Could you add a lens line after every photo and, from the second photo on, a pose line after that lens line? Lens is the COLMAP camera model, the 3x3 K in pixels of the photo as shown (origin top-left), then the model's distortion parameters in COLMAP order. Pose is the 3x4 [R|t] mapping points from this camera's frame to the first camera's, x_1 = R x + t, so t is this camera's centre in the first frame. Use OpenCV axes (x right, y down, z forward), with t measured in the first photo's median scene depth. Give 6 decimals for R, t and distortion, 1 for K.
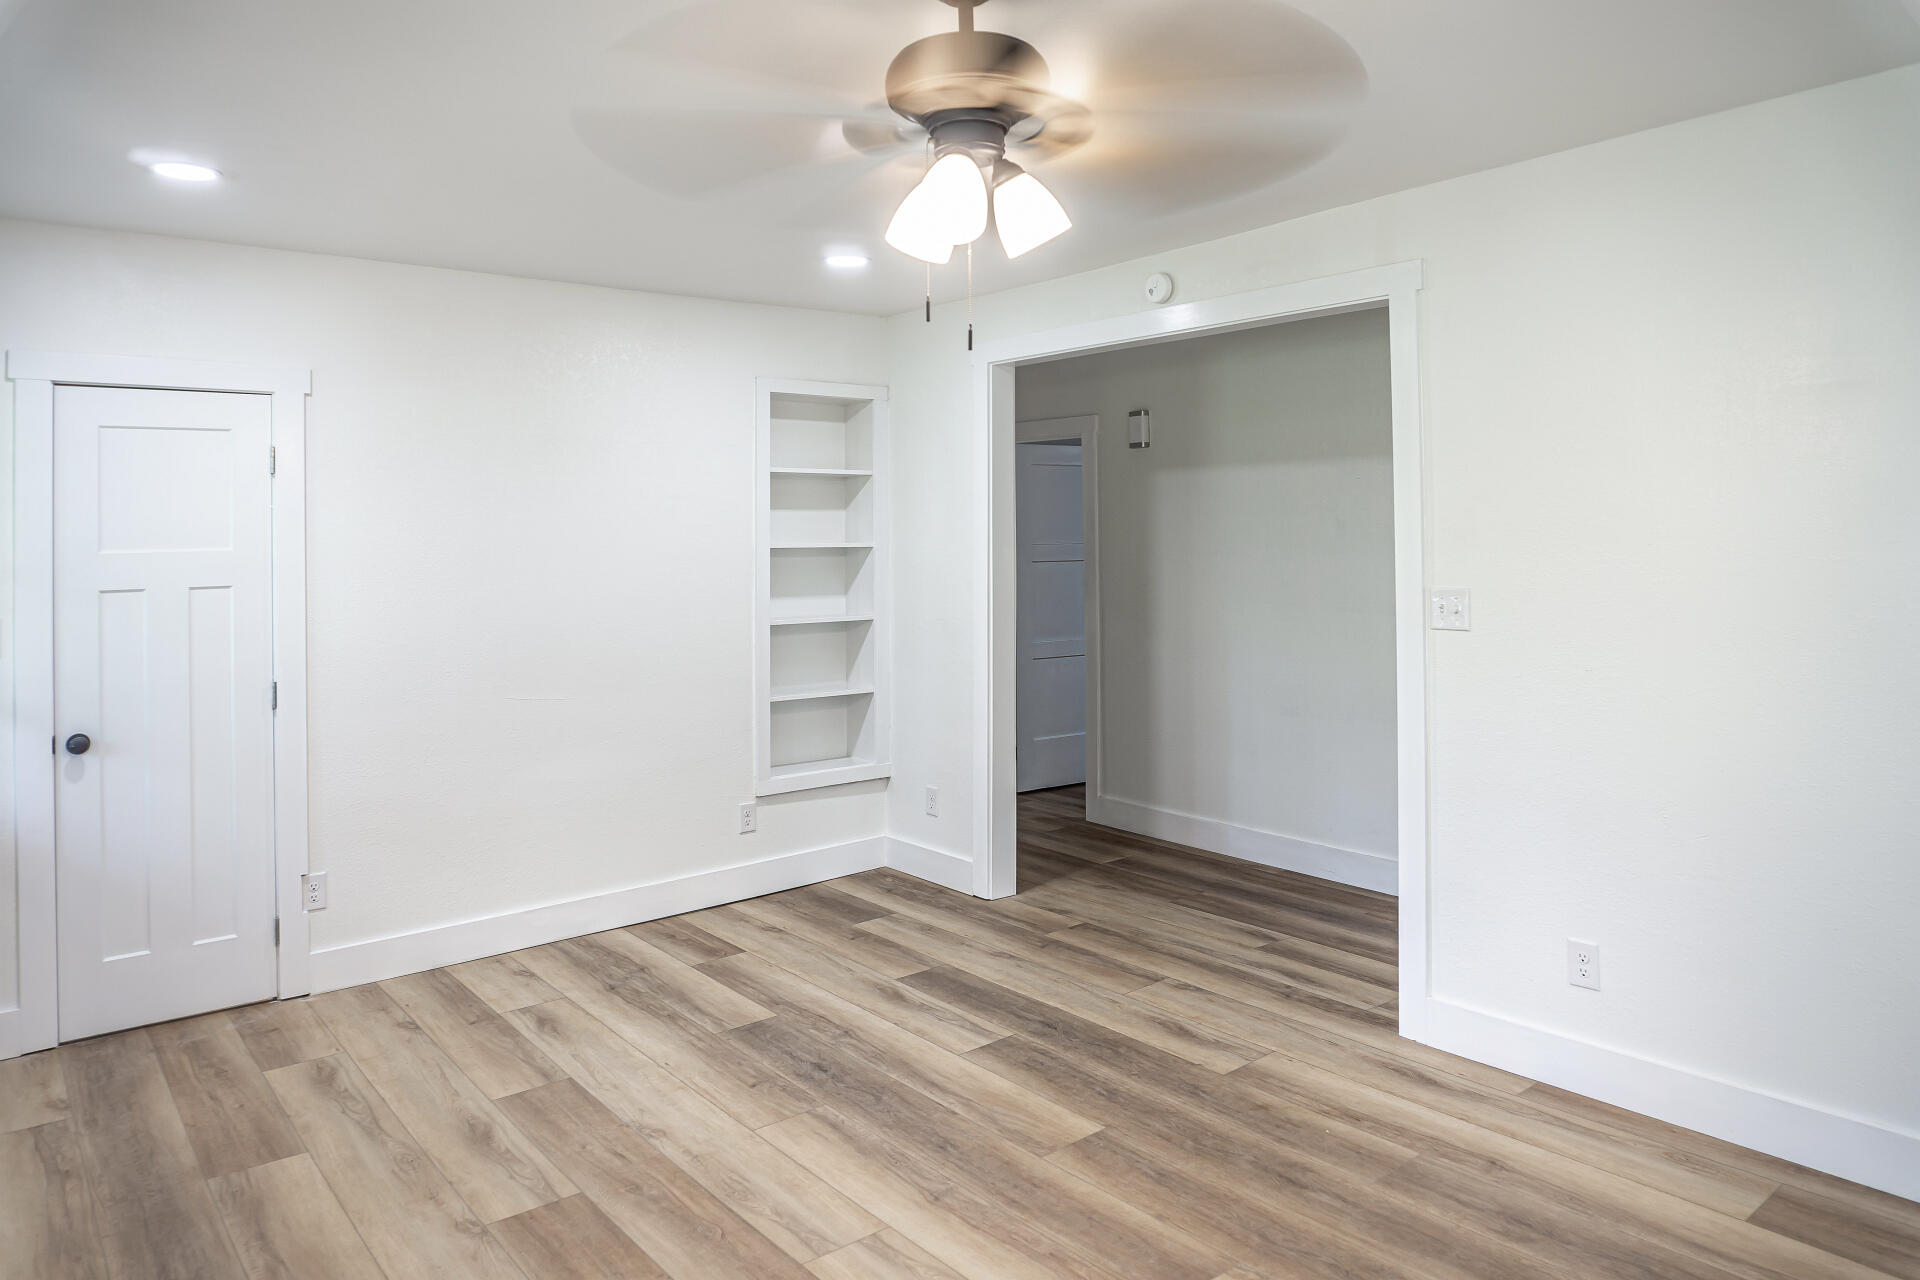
lens RADIAL K [[1260.2, 0, 963.5], [0, 1260.2, 524.0], [0, 0, 1]] dist [-0.021786, -0.000279]
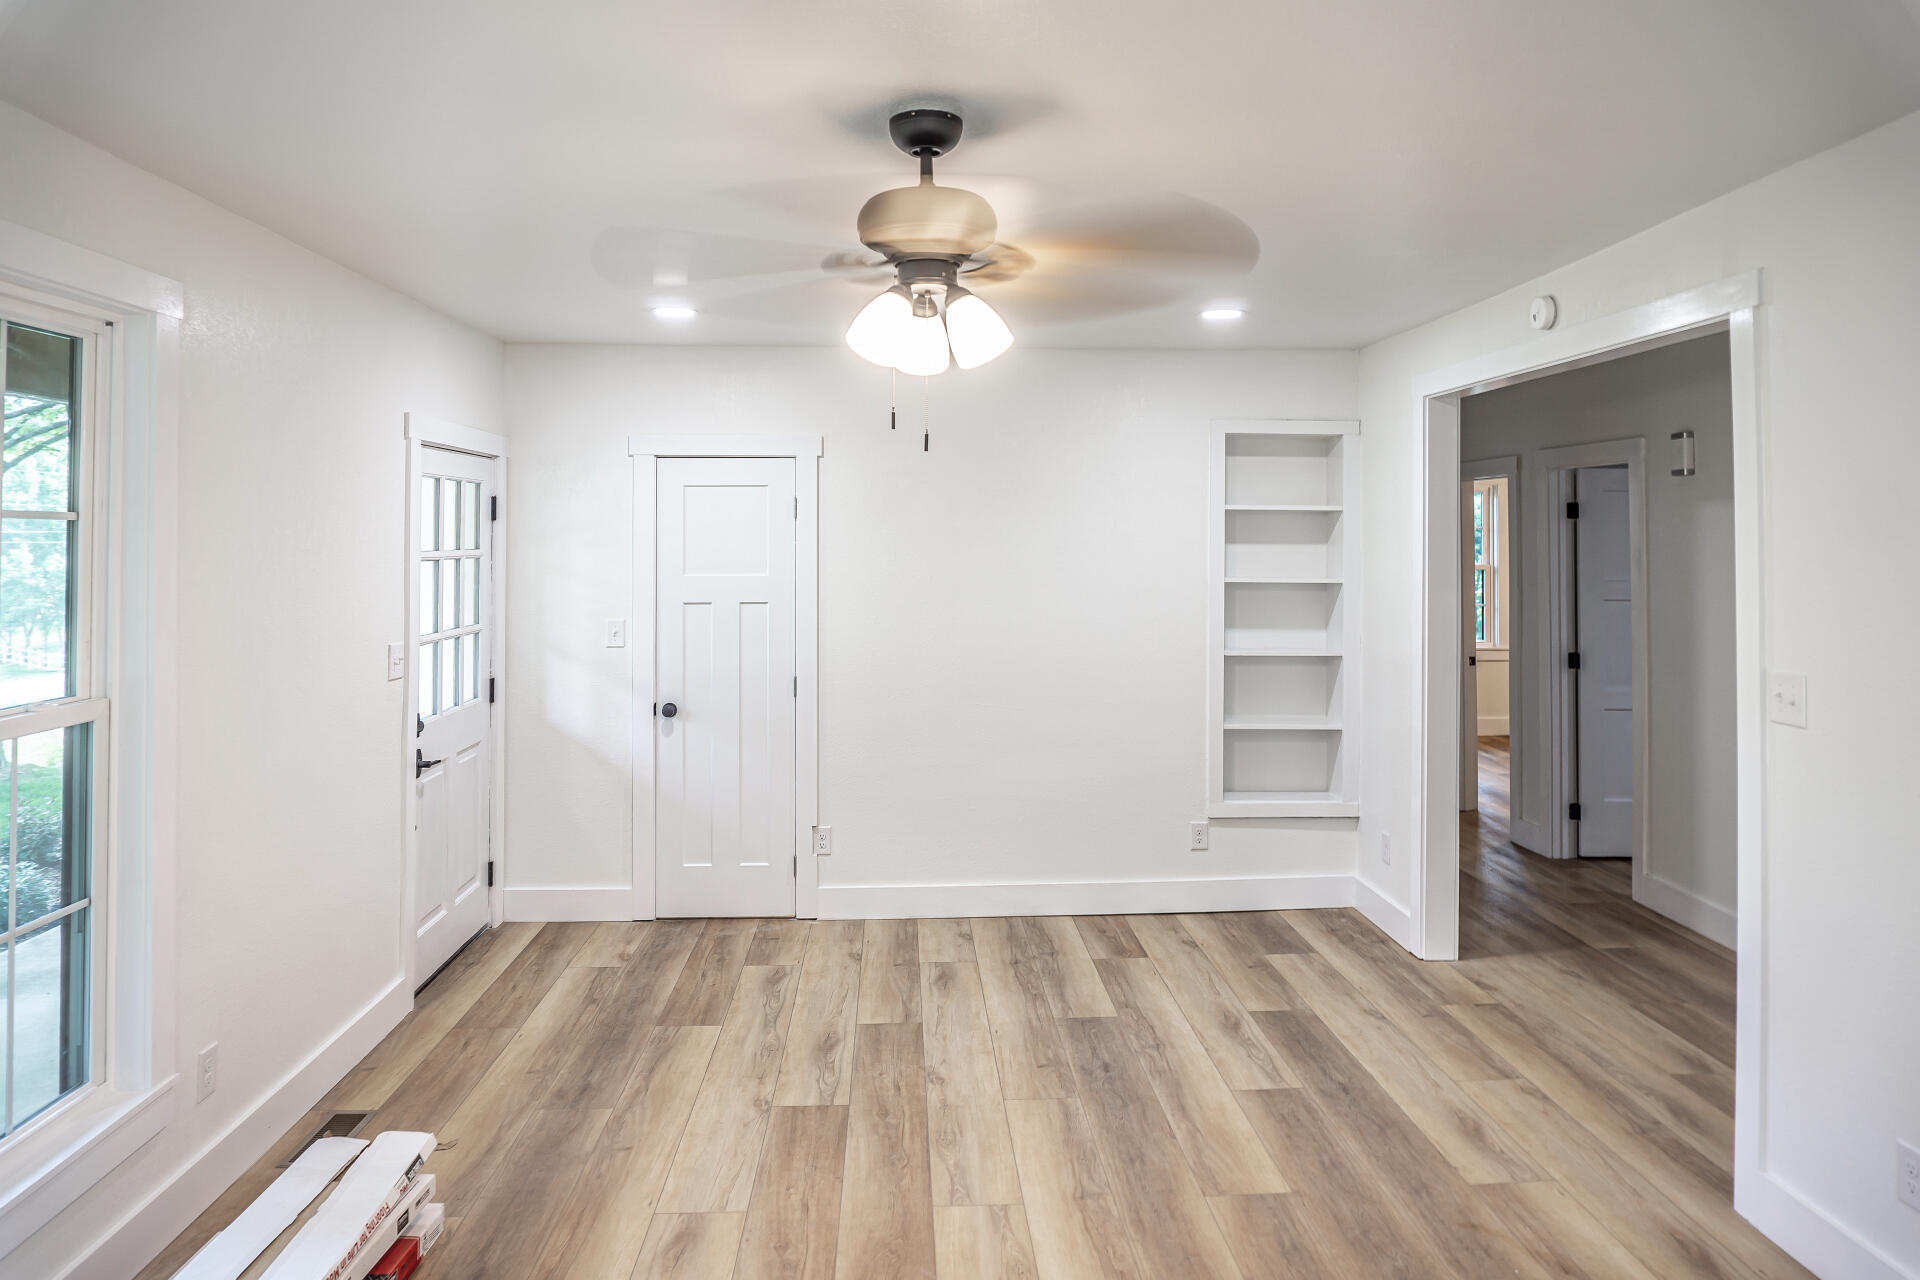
lens RADIAL K [[1260.2, 0, 963.5], [0, 1260.2, 524.0], [0, 0, 1]] dist [-0.021786, -0.000279]
pose [[0.807980, 0.006504, -0.589174, 0.405860], [-0.008596, 0.999963, -0.000749, -0.037242], [0.589147, 0.005670, 0.808006, 0.037044]]
